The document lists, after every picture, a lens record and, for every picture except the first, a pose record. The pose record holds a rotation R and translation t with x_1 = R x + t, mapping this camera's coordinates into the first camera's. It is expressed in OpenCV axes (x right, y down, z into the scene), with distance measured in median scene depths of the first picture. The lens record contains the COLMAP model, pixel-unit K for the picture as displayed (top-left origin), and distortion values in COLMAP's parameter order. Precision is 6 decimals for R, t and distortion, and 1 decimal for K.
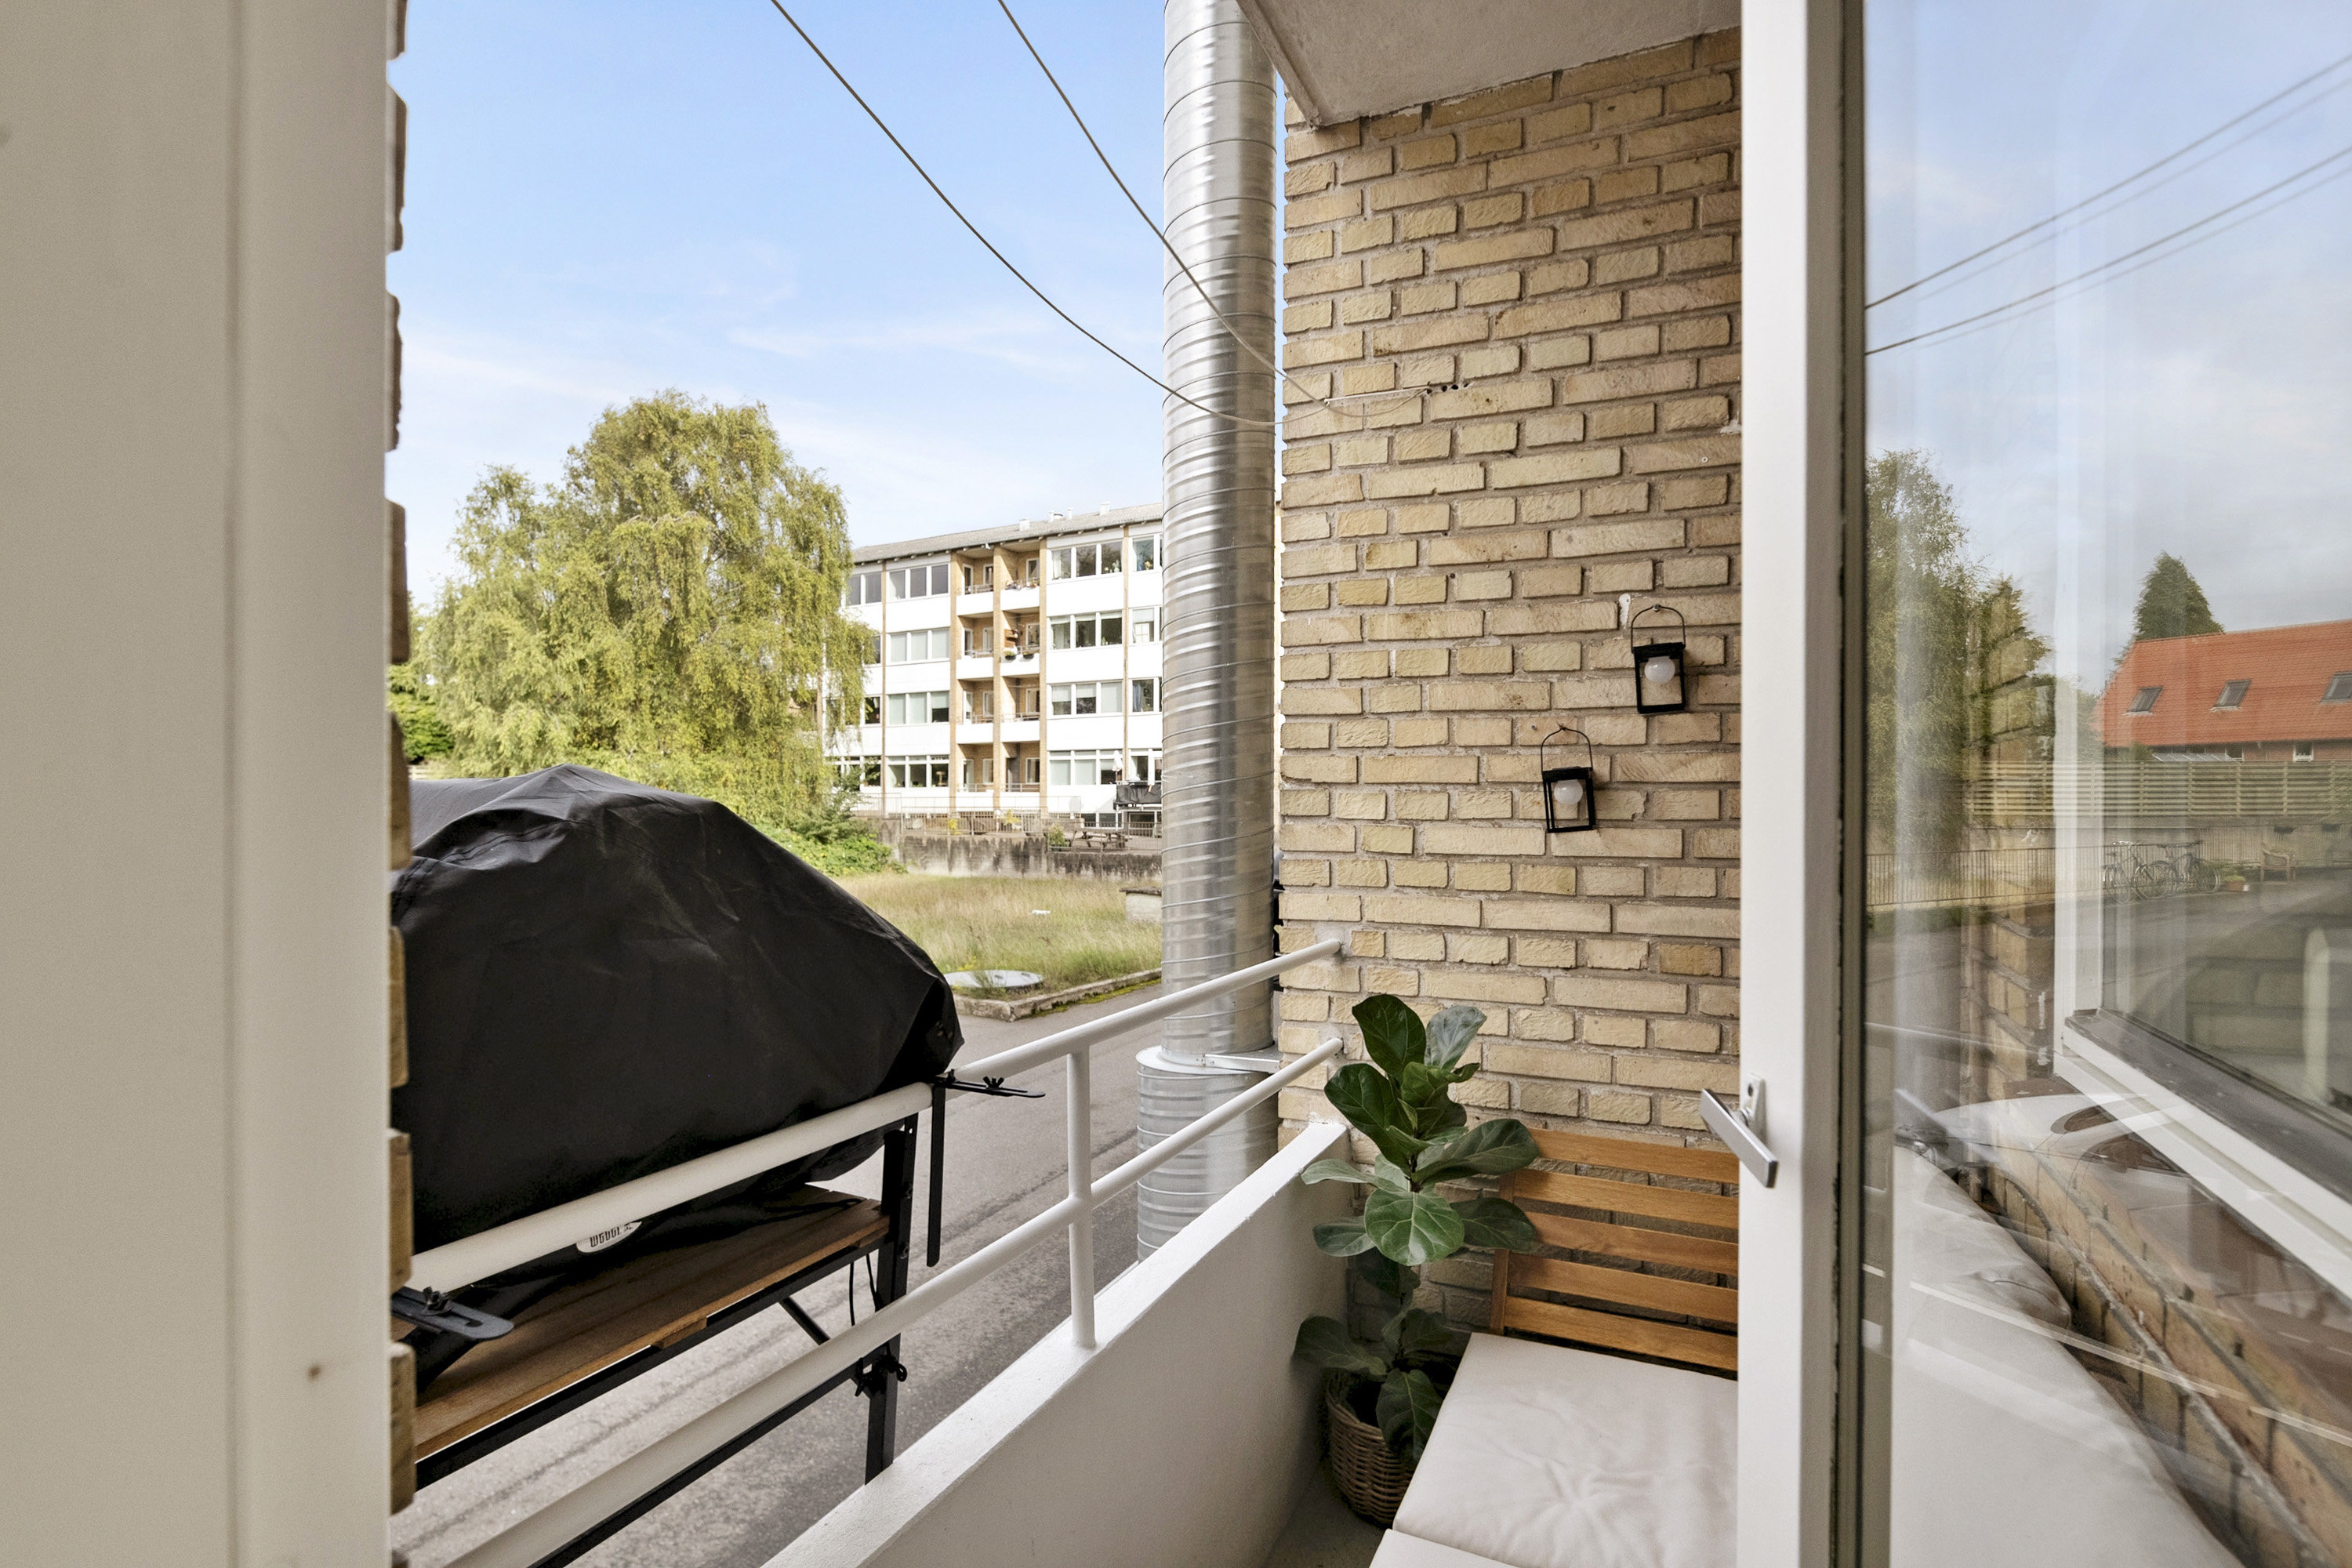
lens RADIAL K [[1220.5, 0, 1174.6], [0, 1220.5, 789.8], [0, 0, 1]] dist [-0.000776, -0.003173]
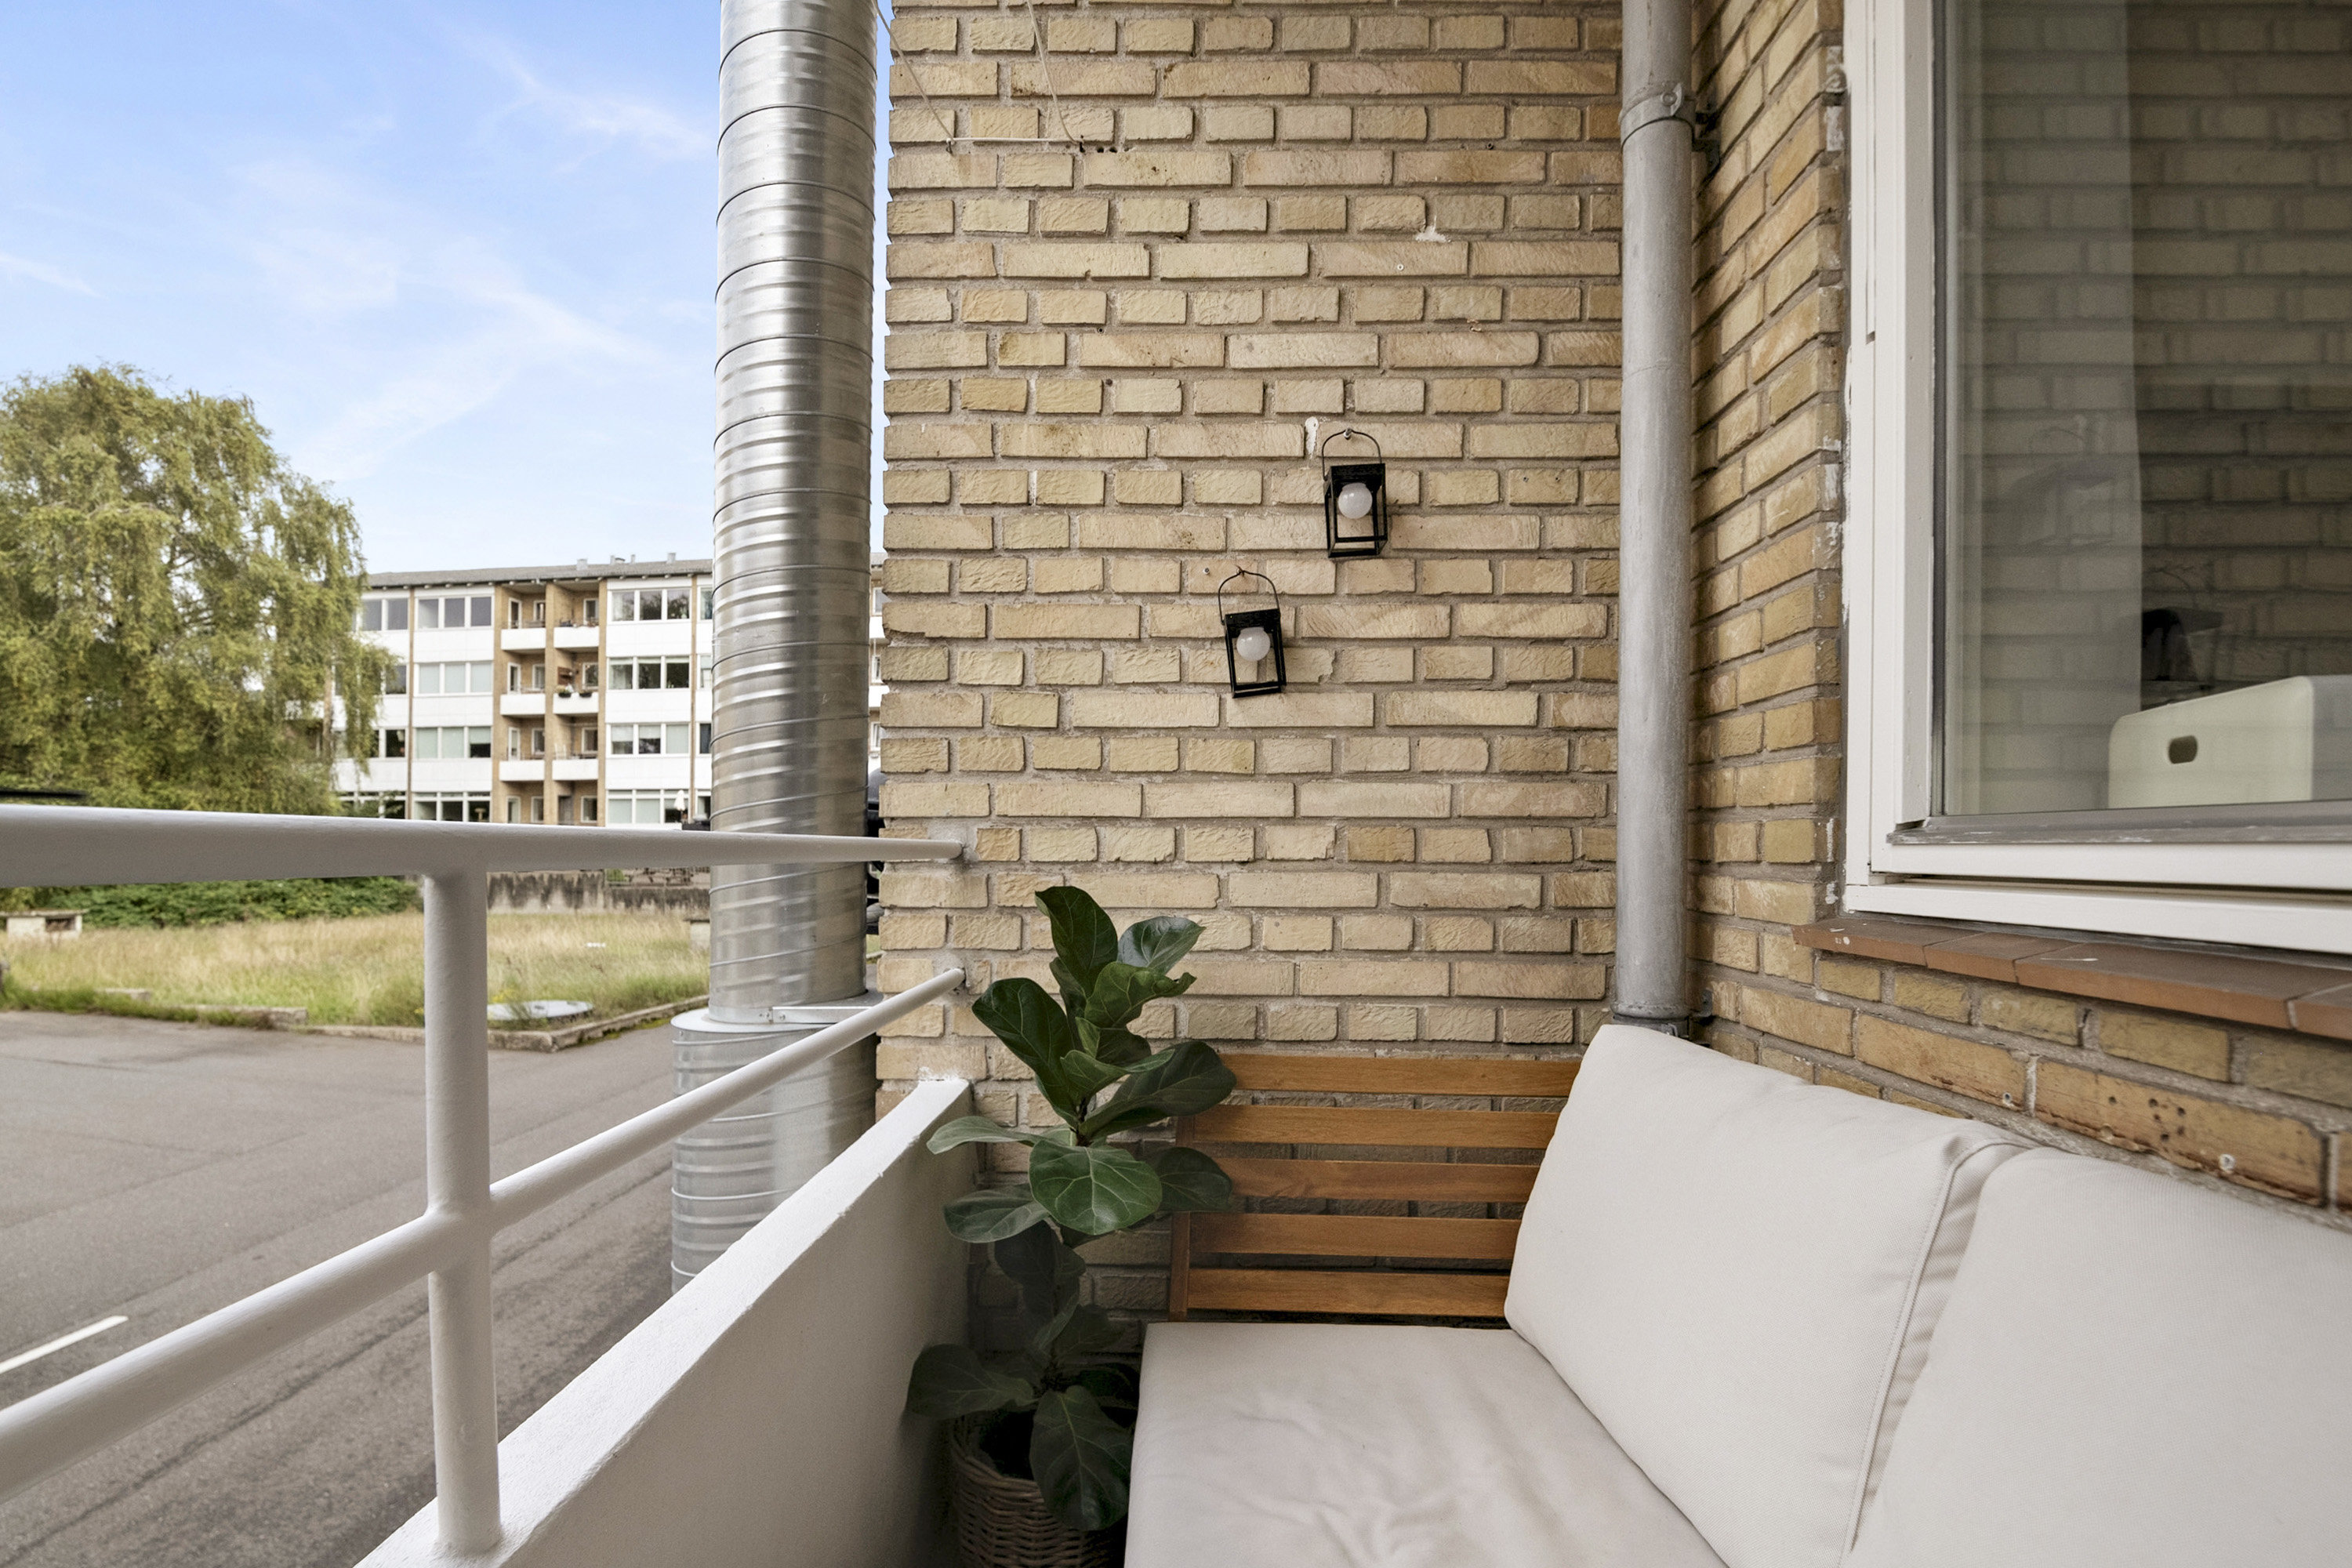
lens RADIAL K [[1020.7, 0, 1189.8], [0, 1020.7, 846.7], [0, 0, 1]] dist [-0.003227, -0.003918]
pose [[0.916104, 0.006023, 0.400895, 0.008716], [-0.006825, 0.999977, 0.000573, 0.127090], [-0.400883, -0.003261, 0.916124, 0.354059]]
